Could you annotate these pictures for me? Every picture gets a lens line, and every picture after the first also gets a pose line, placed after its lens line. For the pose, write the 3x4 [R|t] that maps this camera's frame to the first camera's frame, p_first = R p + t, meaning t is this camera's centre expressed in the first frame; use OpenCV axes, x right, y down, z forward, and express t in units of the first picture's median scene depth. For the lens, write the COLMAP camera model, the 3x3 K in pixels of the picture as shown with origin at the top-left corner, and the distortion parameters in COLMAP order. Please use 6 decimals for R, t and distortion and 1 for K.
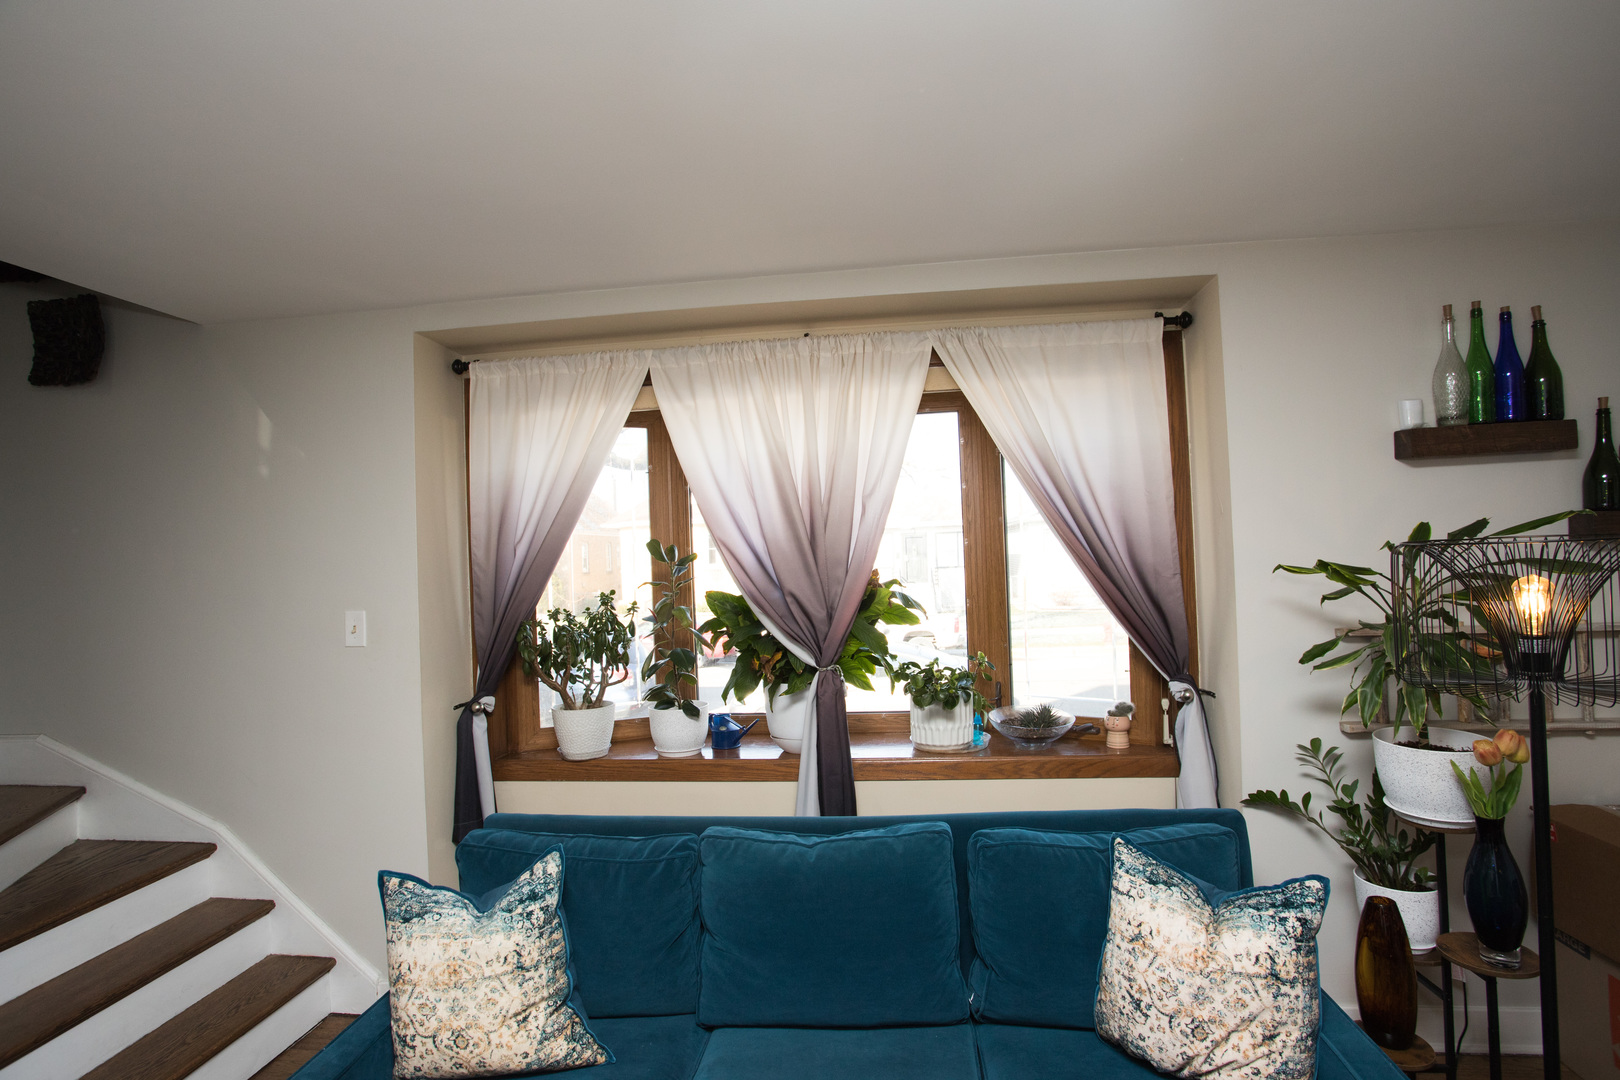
lens RADIAL K [[783.6, 0, 810.0], [0, 783.6, 540.0], [0, 0, 1]] dist [-0.073675, 0.032227]
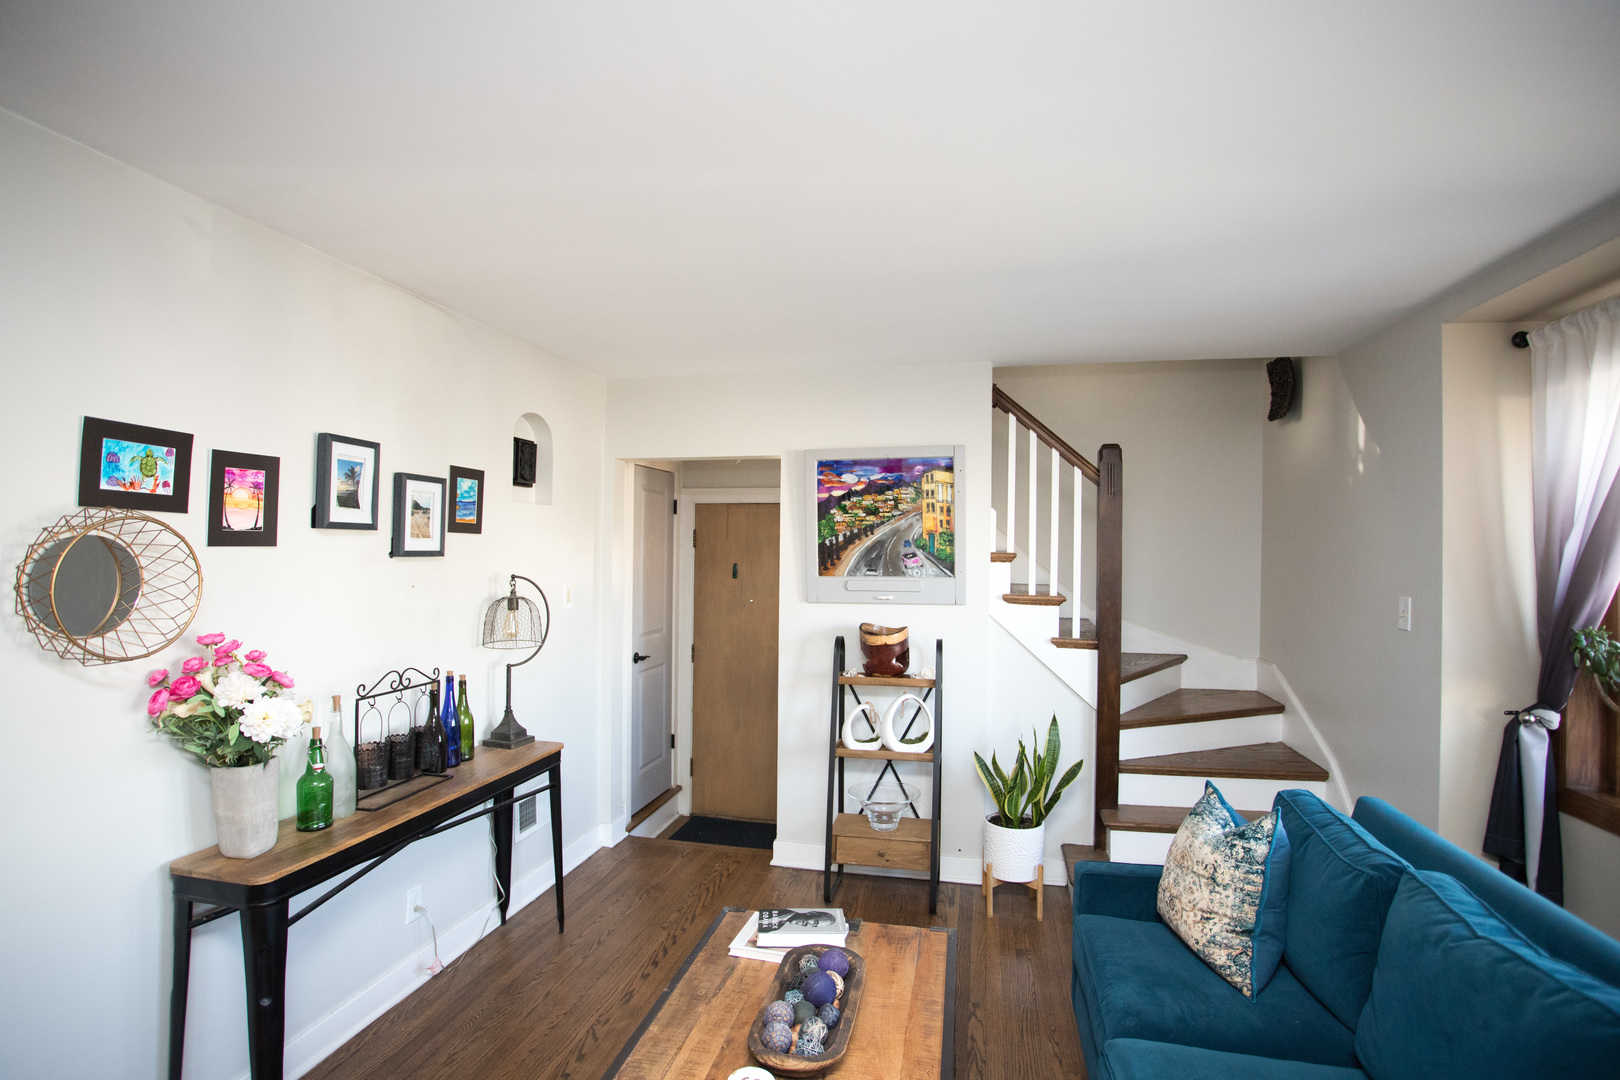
lens RADIAL K [[791.0, 0, 831.1], [0, 791.0, 540.1], [0, 0, 1]] dist [-0.060734, 0.017316]
pose [[-0.080256, 0.021090, -0.996551, 0.850362], [0.010512, 0.999738, 0.020311, -0.026777], [0.996719, -0.008845, -0.080457, 0.442181]]
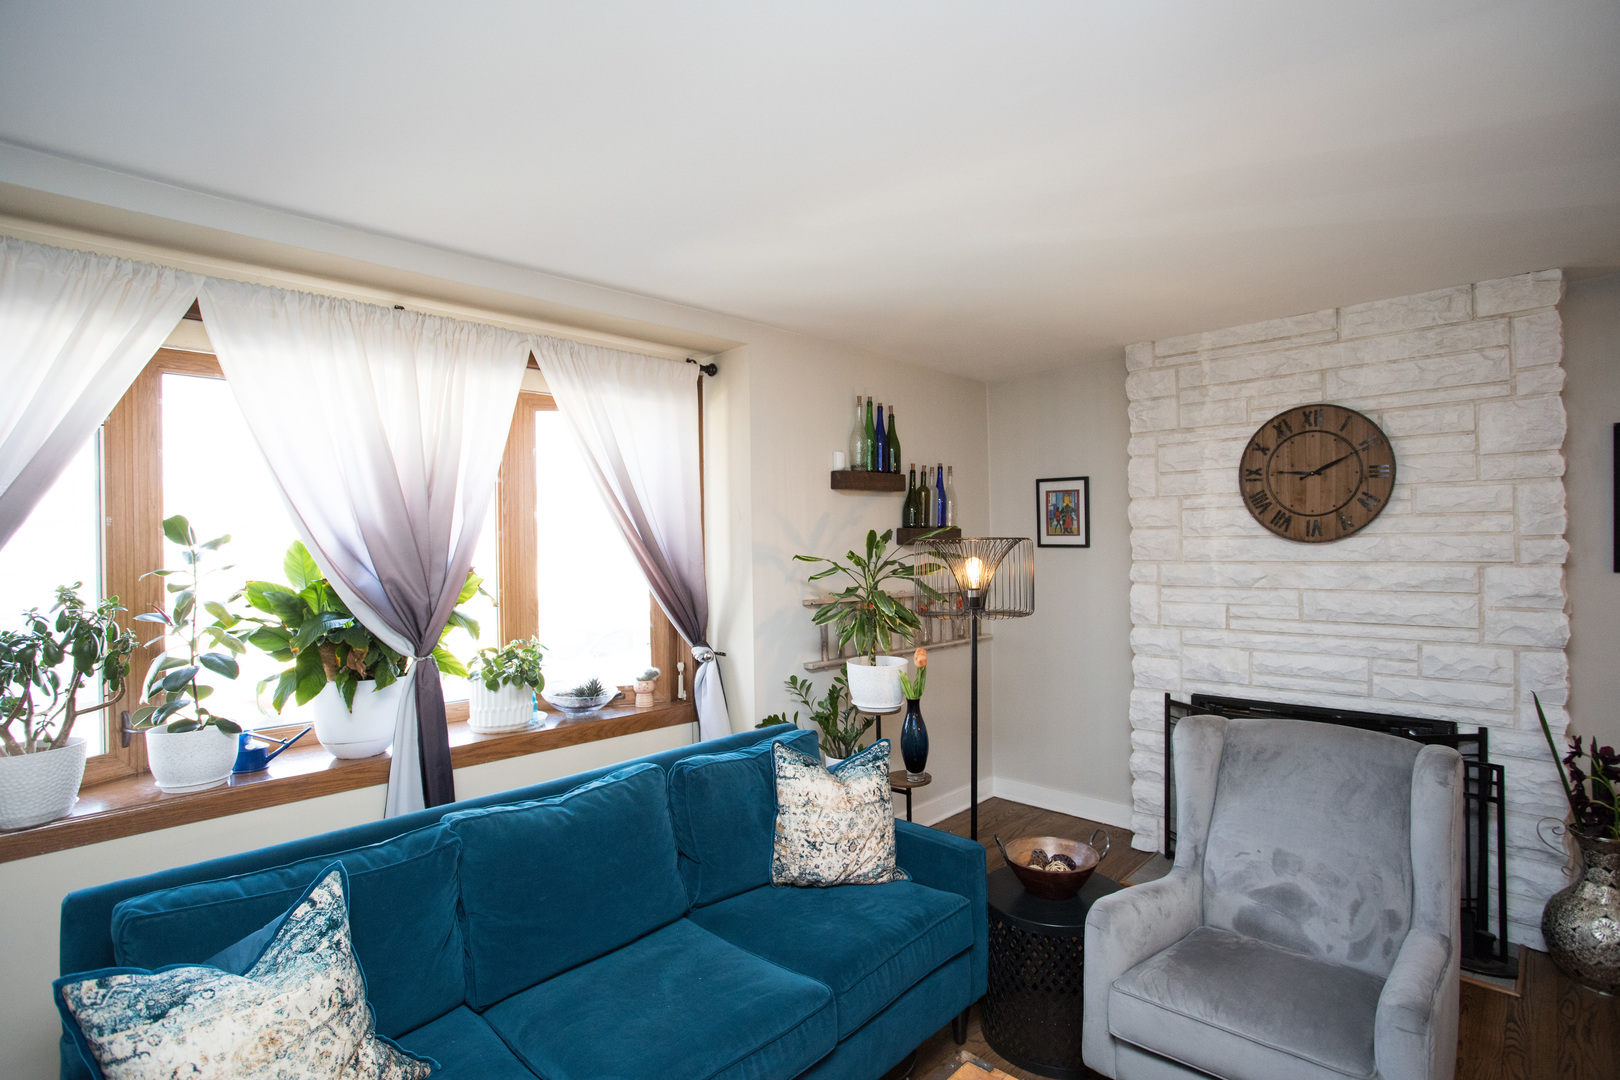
lens RADIAL K [[783.6, 0, 810.0], [0, 783.6, 540.0], [0, 0, 1]] dist [-0.073675, 0.032227]
pose [[0.617147, 0.031030, 0.786236, -0.679602], [-0.024531, 0.999495, -0.020192, 0.041051], [-0.786466, -0.006826, 0.617596, 0.066434]]
